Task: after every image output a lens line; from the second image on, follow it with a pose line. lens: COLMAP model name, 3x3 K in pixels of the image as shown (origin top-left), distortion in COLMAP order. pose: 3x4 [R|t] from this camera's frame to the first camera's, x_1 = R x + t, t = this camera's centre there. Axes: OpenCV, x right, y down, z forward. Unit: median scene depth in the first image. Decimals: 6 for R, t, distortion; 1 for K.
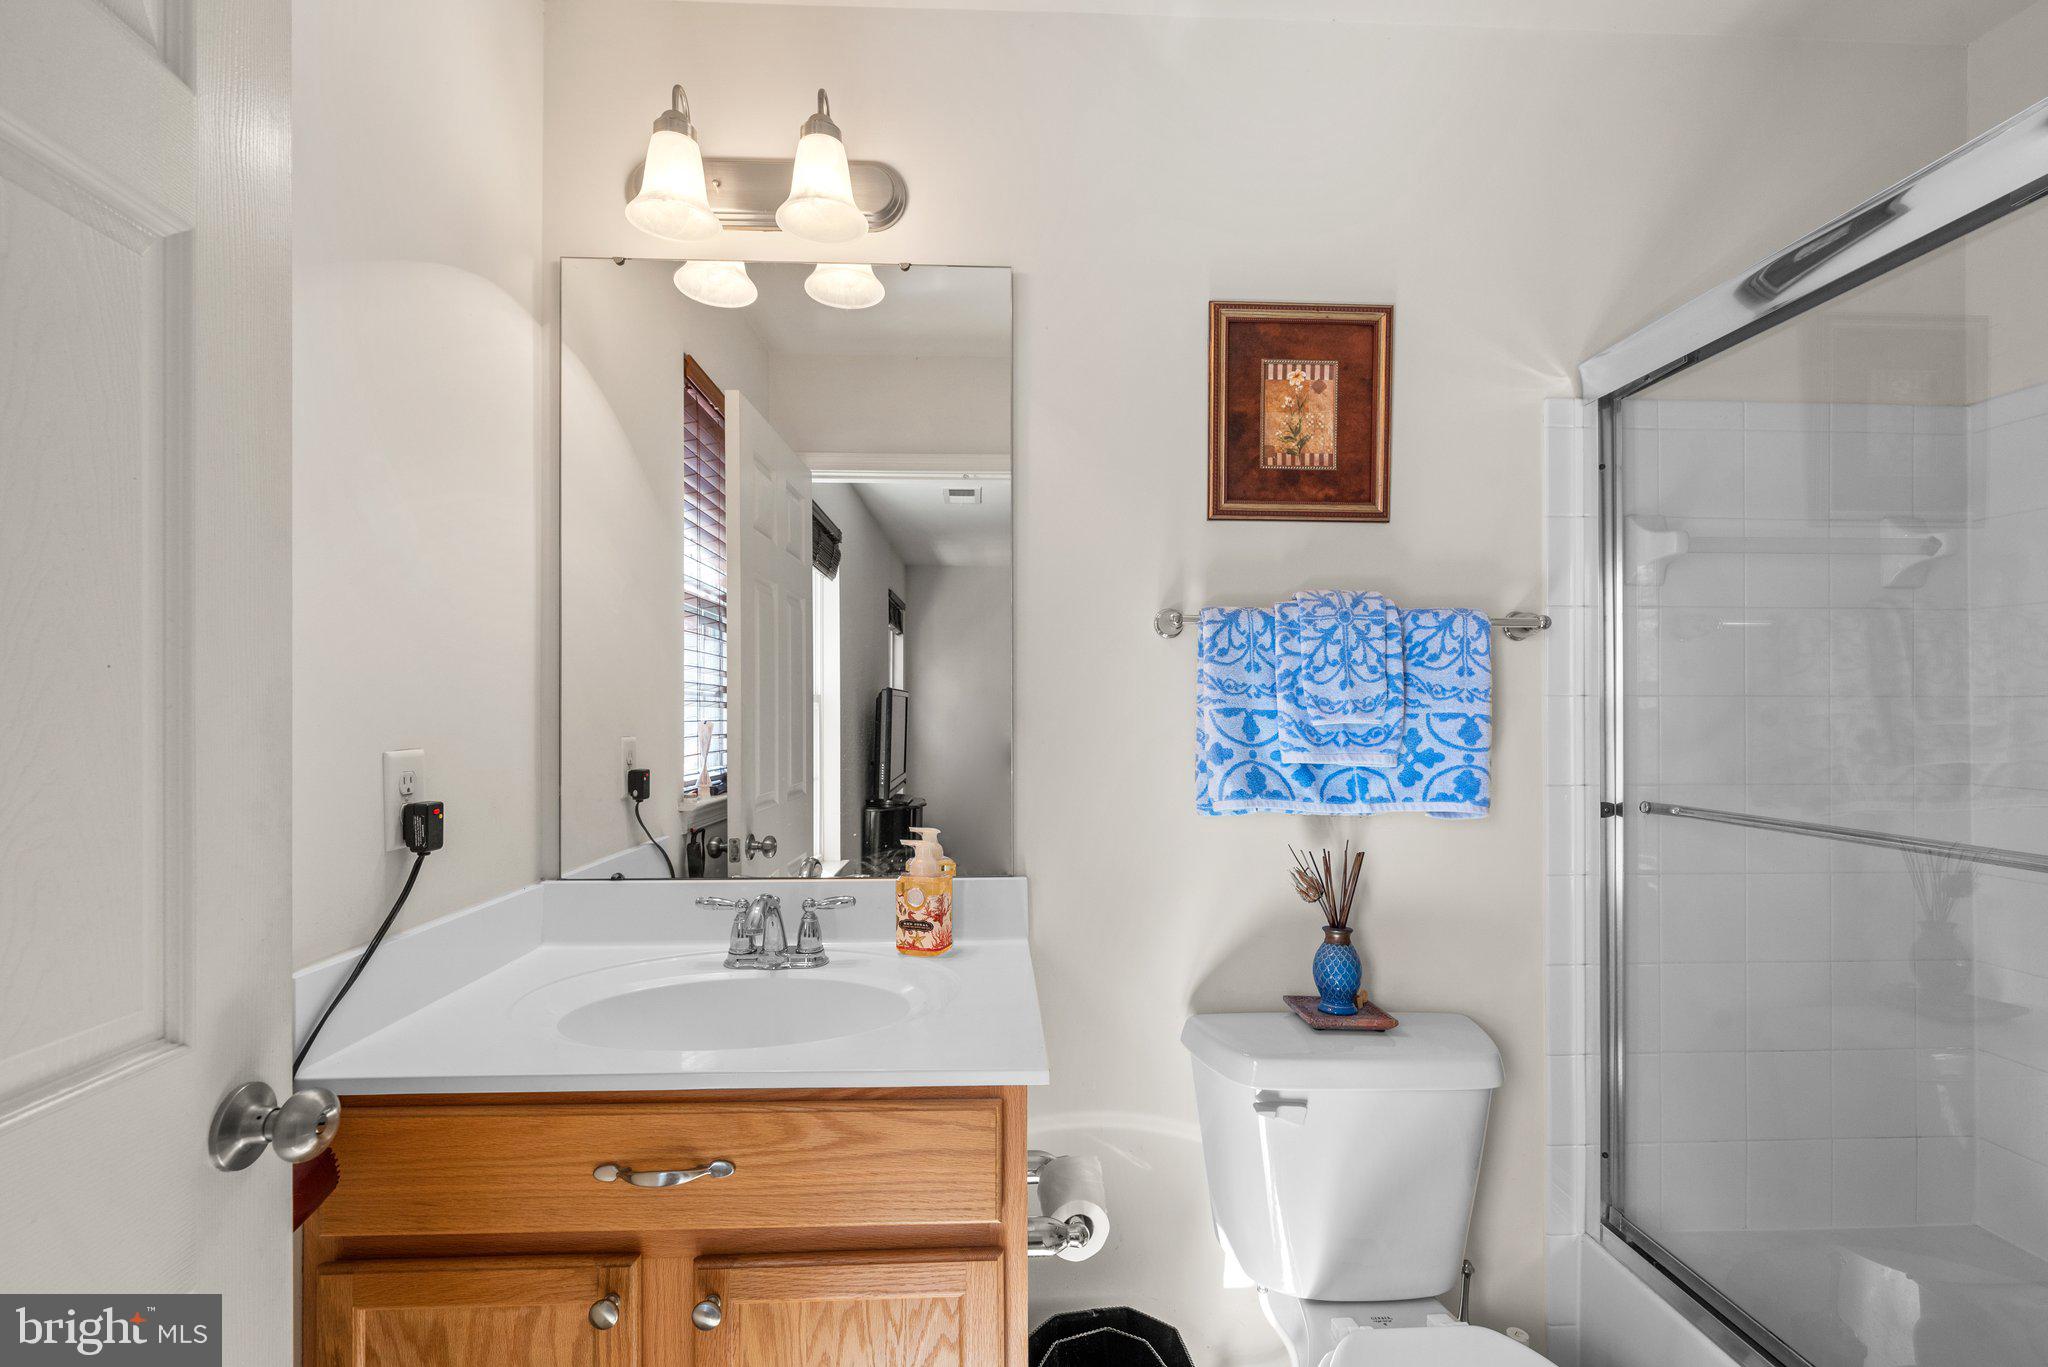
lens RADIAL K [[910.7, 0, 1024.3], [0, 910.7, 691.3], [0, 0, 1]] dist [-0.000610, -0.000461]
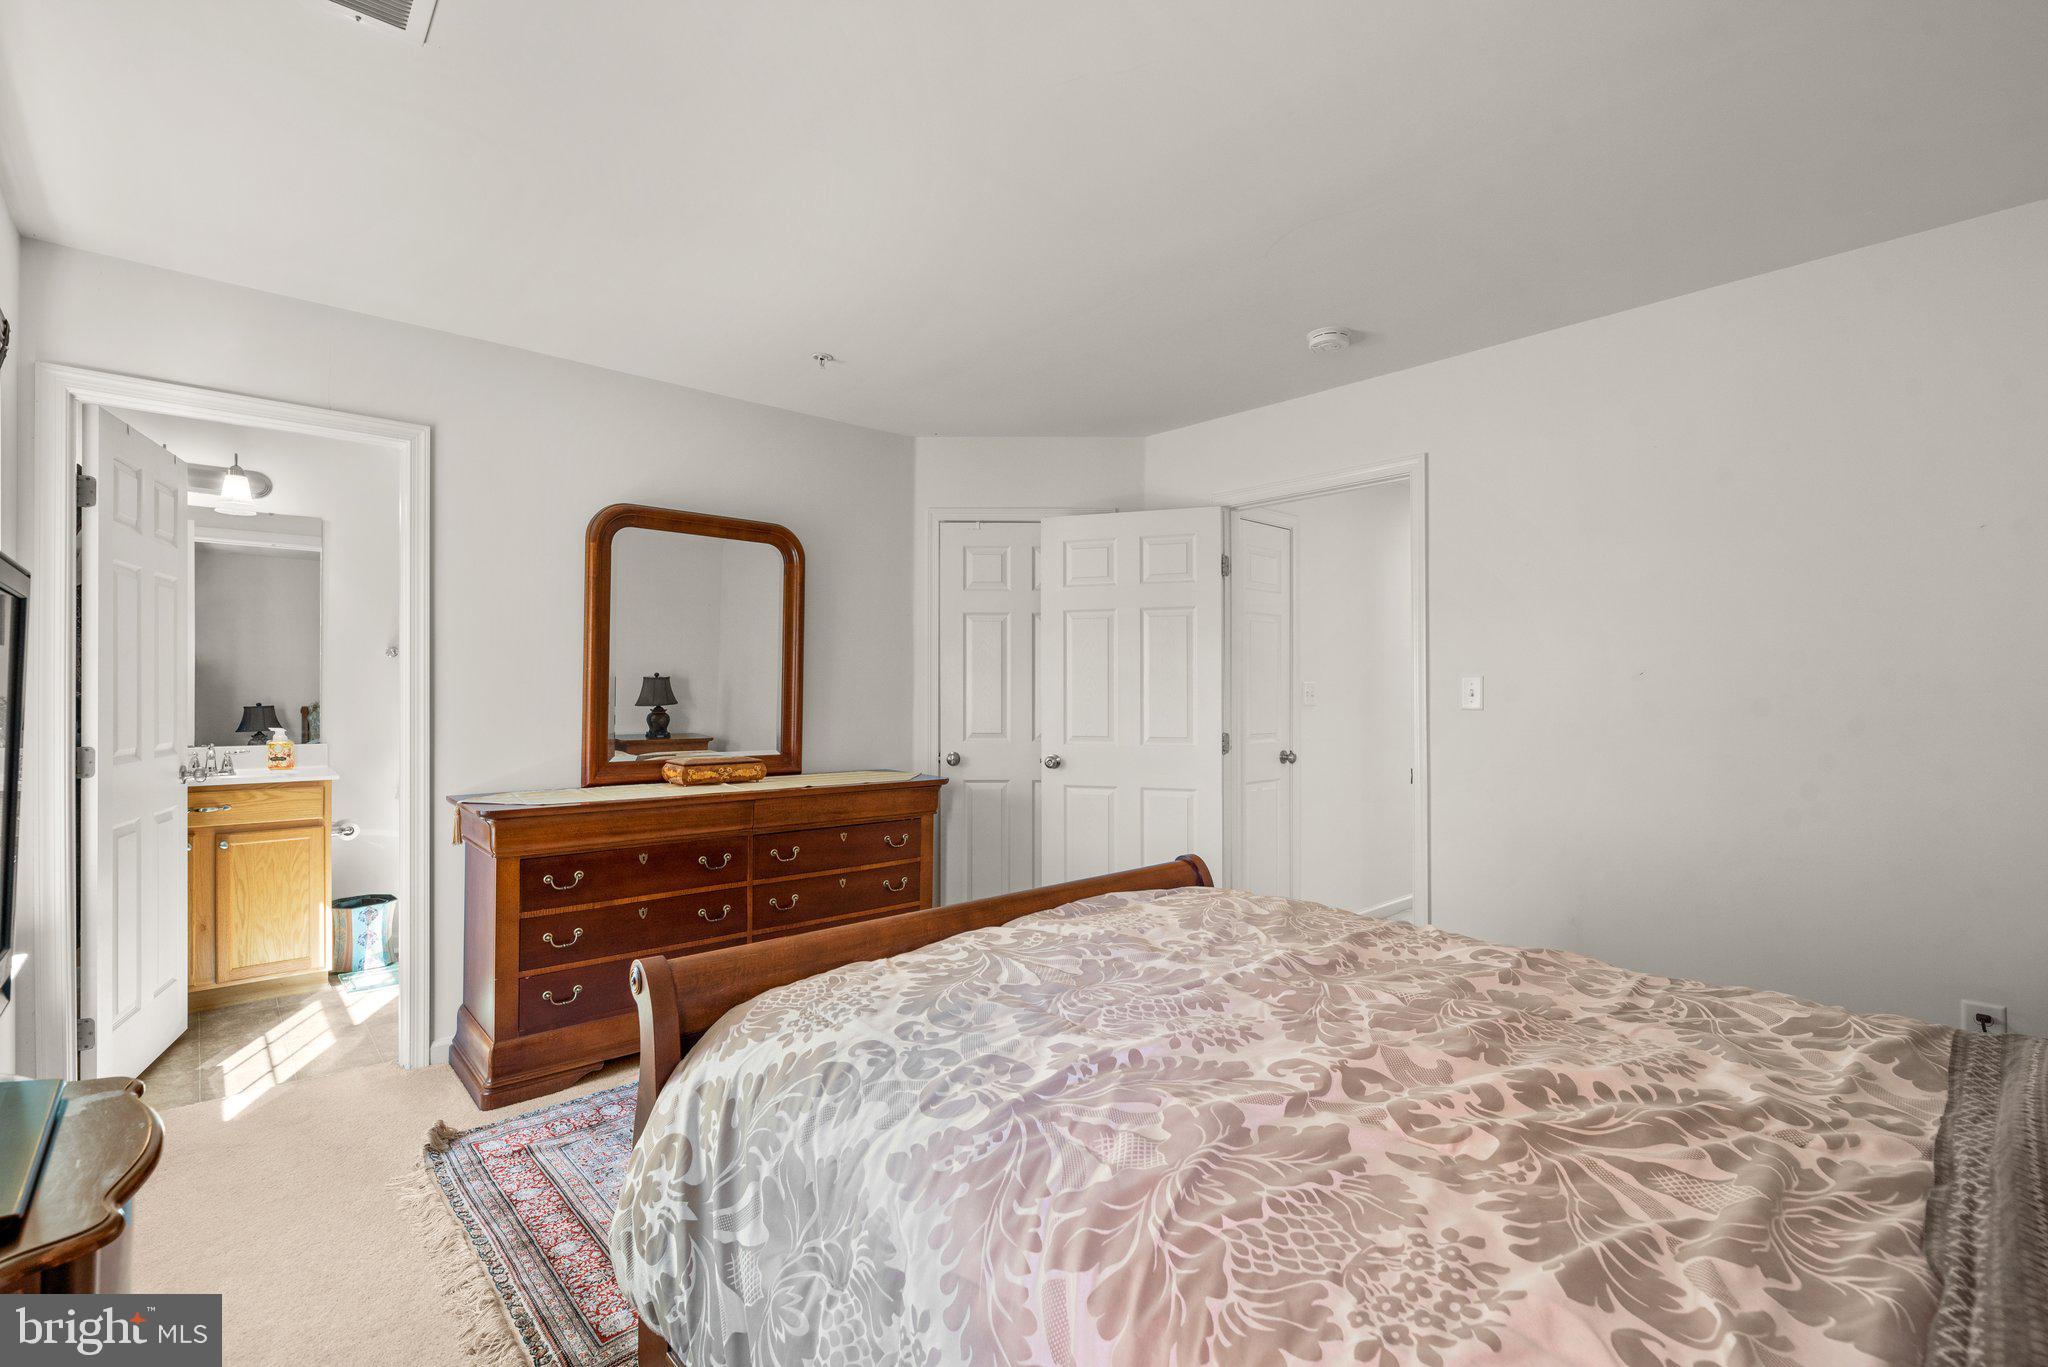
lens RADIAL K [[910.7, 0, 1022.4], [0, 910.7, 678.6], [0, 0, 1]] dist [-0.000610, -0.000461]
pose [[0.768855, 0.007587, 0.639378, -0.147447], [-0.007152, 0.999969, -0.003266, 0.003301], [-0.639383, -0.002062, 0.768886, -2.539438]]
